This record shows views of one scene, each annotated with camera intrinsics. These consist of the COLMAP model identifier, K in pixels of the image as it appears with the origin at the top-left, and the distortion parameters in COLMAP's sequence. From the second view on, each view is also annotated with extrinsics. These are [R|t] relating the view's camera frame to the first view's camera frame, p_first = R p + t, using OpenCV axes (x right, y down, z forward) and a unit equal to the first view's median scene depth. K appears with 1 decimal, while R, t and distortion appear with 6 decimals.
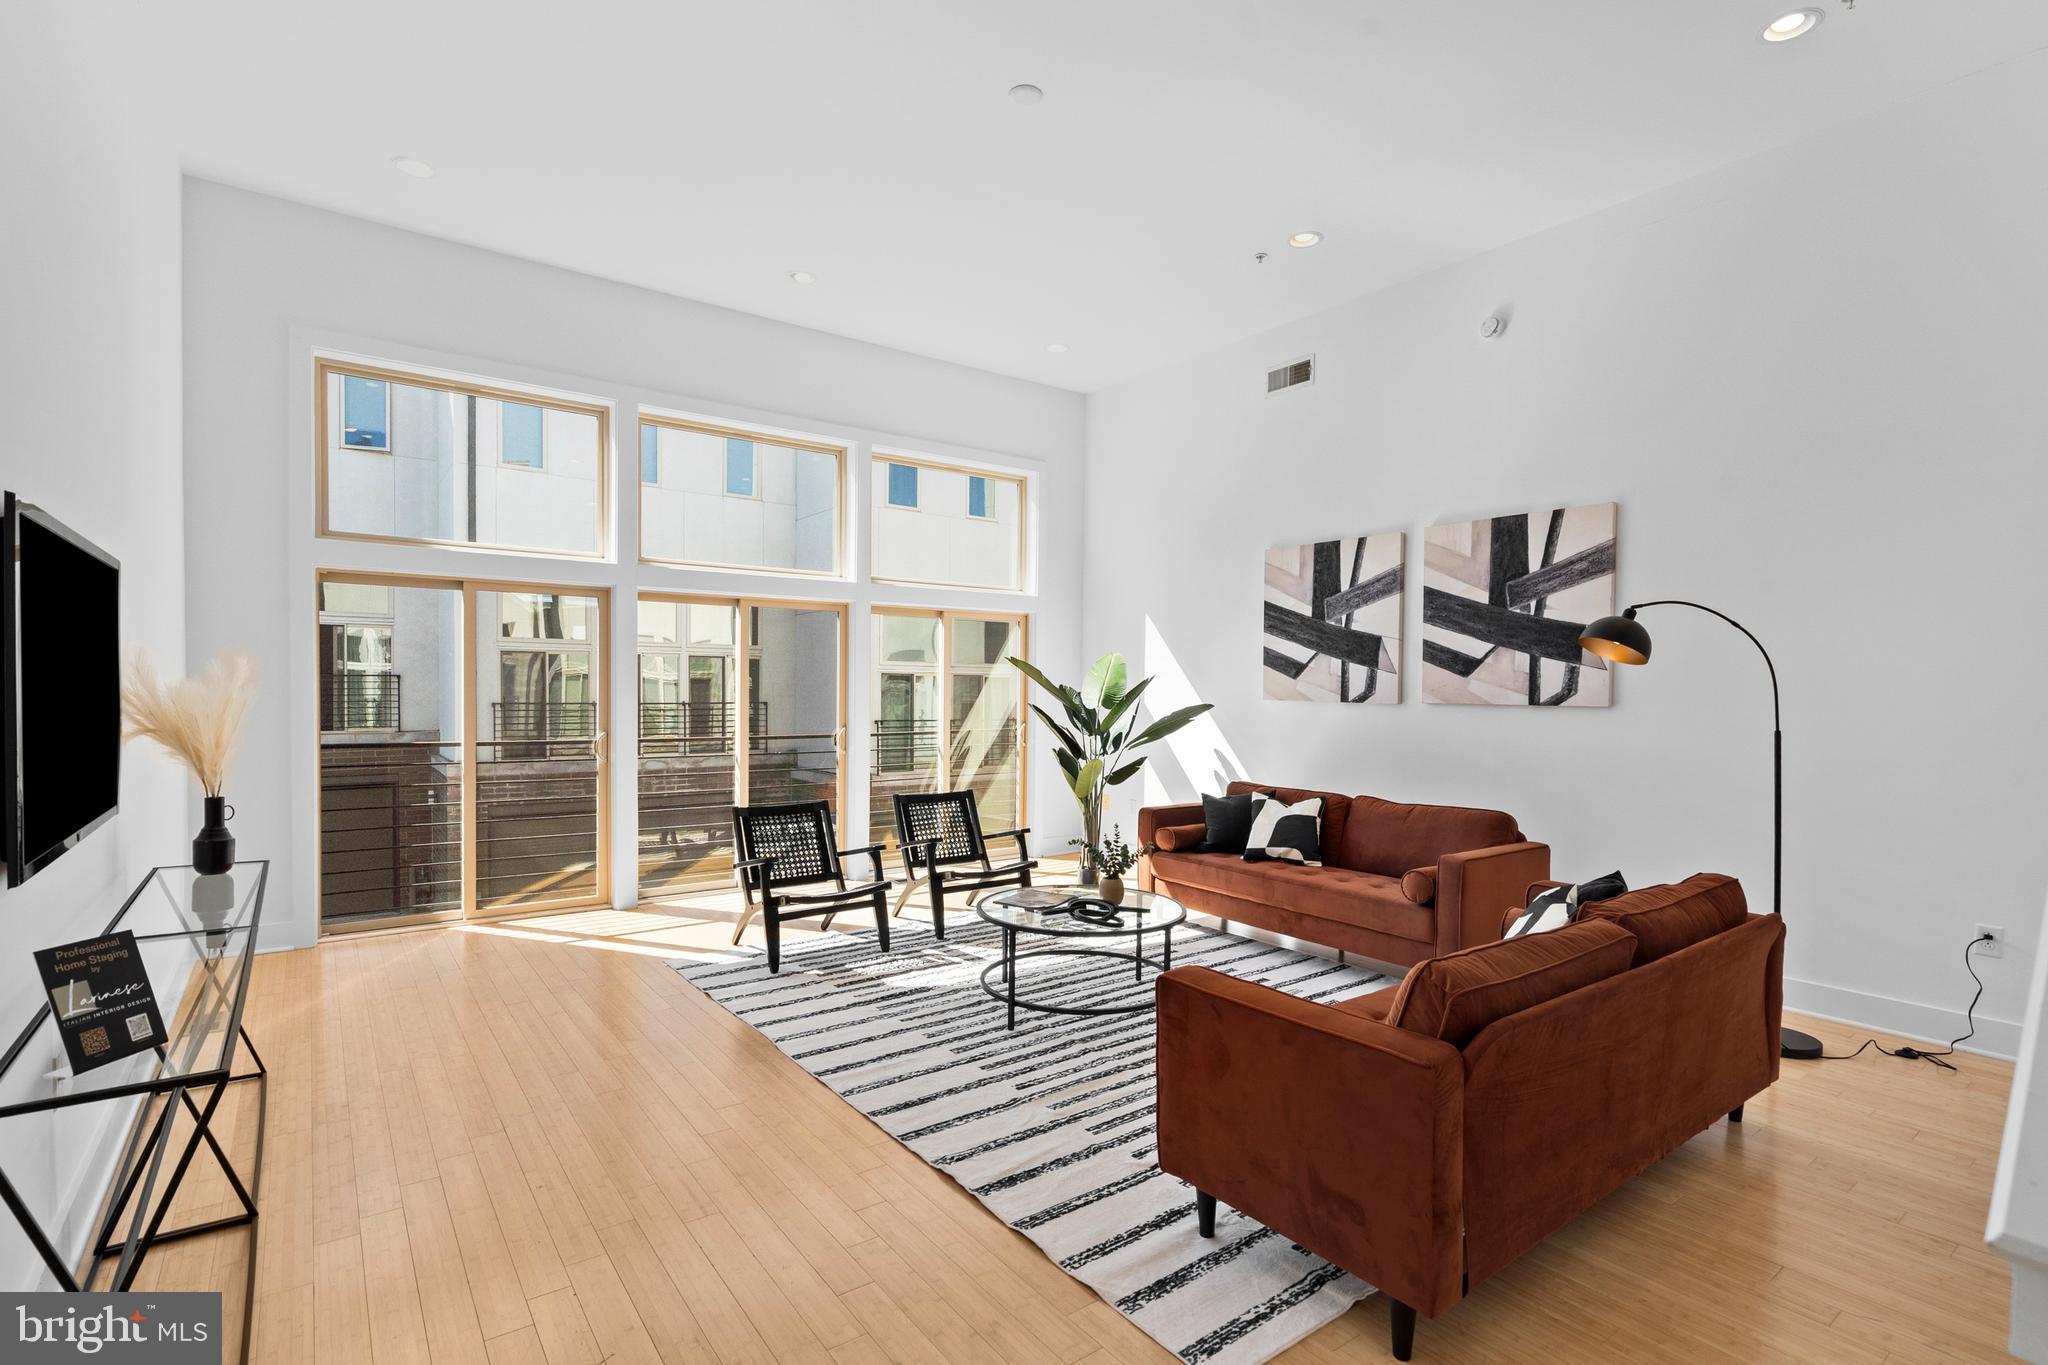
lens RADIAL K [[968.9, 0, 1031.5], [0, 968.9, 709.2], [0, 0, 1]] dist [-0.000017, 0.000132]
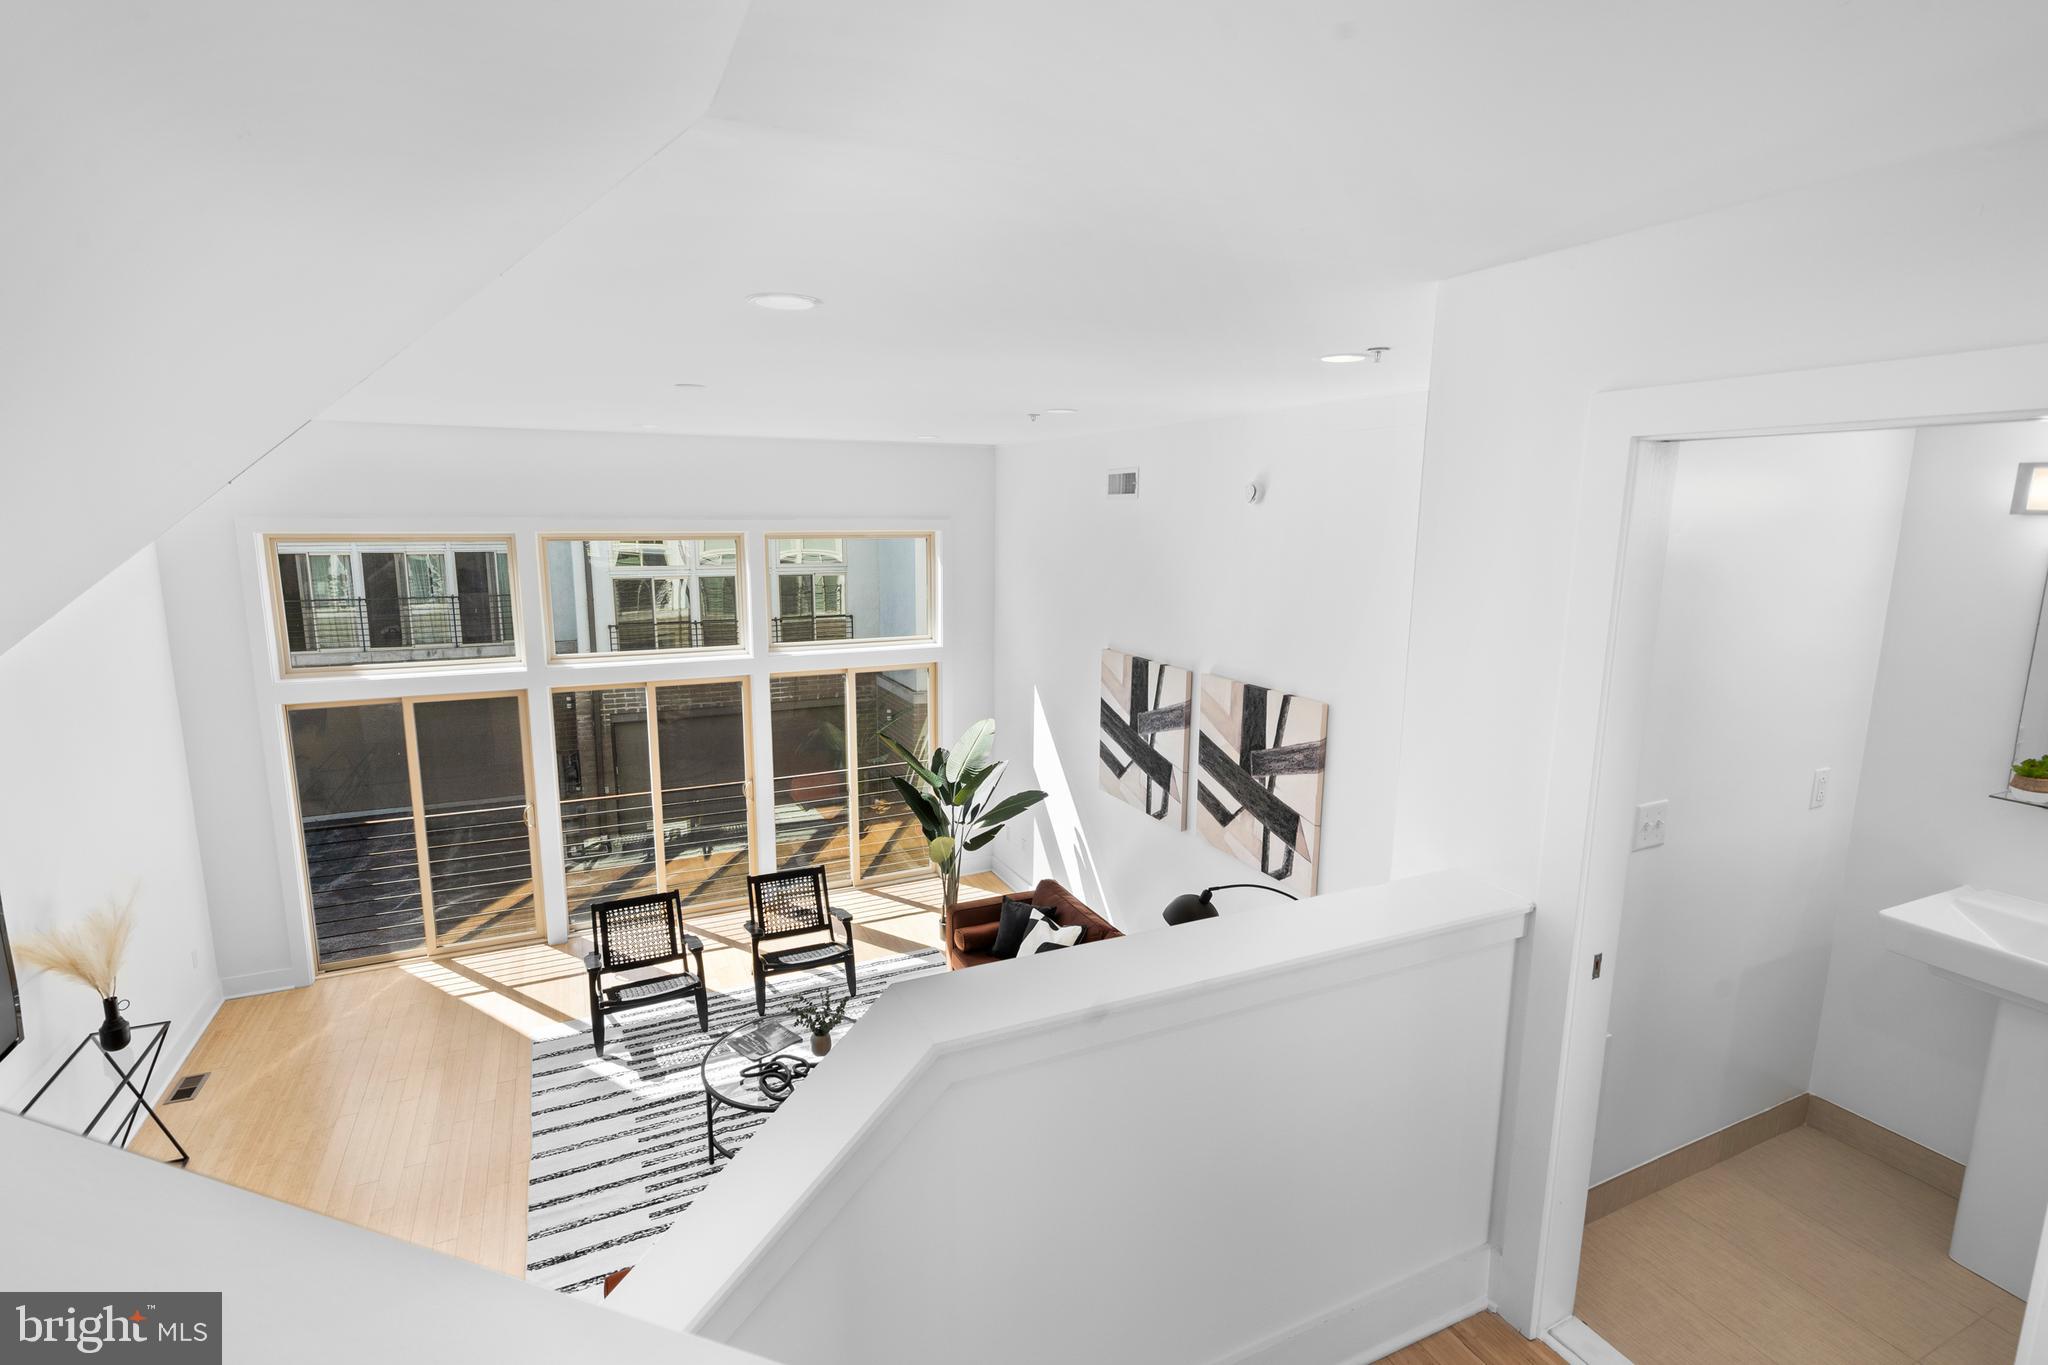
lens RADIAL K [[958.5, 0, 1017.4], [0, 958.5, 682.0], [0, 0, 1]] dist [0.004128, 0.000113]
pose [[0.980127, 0.031567, -0.195843, 0.419244], [-0.002043, 0.988811, 0.149157, -0.334569], [0.198361, -0.145793, 0.969225, -0.023870]]
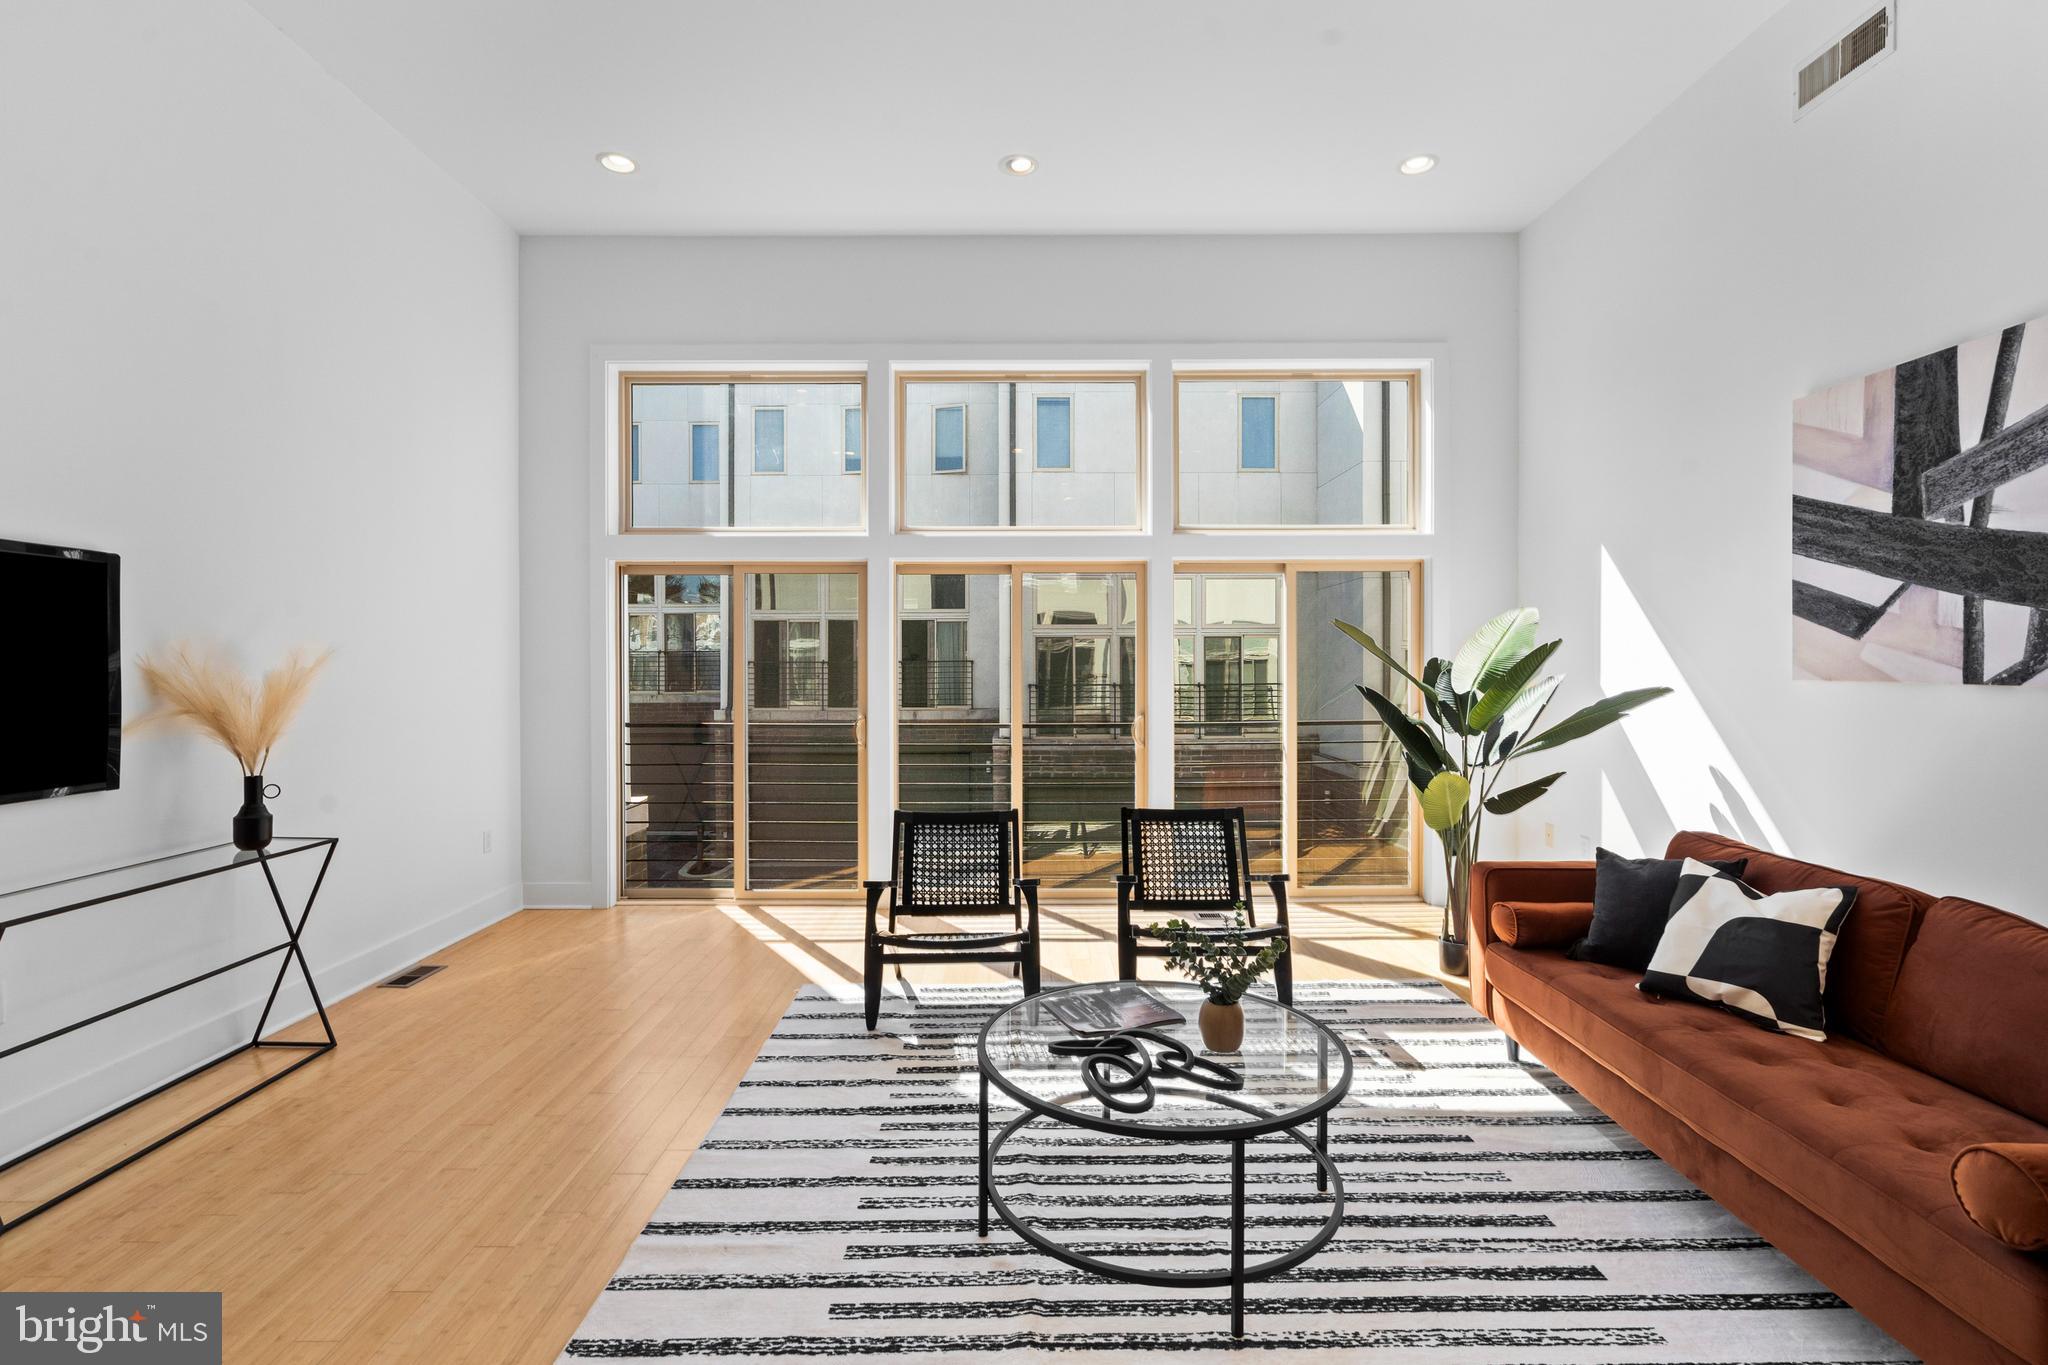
lens RADIAL K [[943.0, 0, 1022.5], [0, 943.0, 673.3], [0, 0, 1]] dist [0.001786, 0.000490]
pose [[0.803465, -0.007146, -0.595309, 0.246121], [-0.003705, 0.999849, -0.017002, -0.003212], [0.595340, 0.015866, 0.803317, 0.386136]]
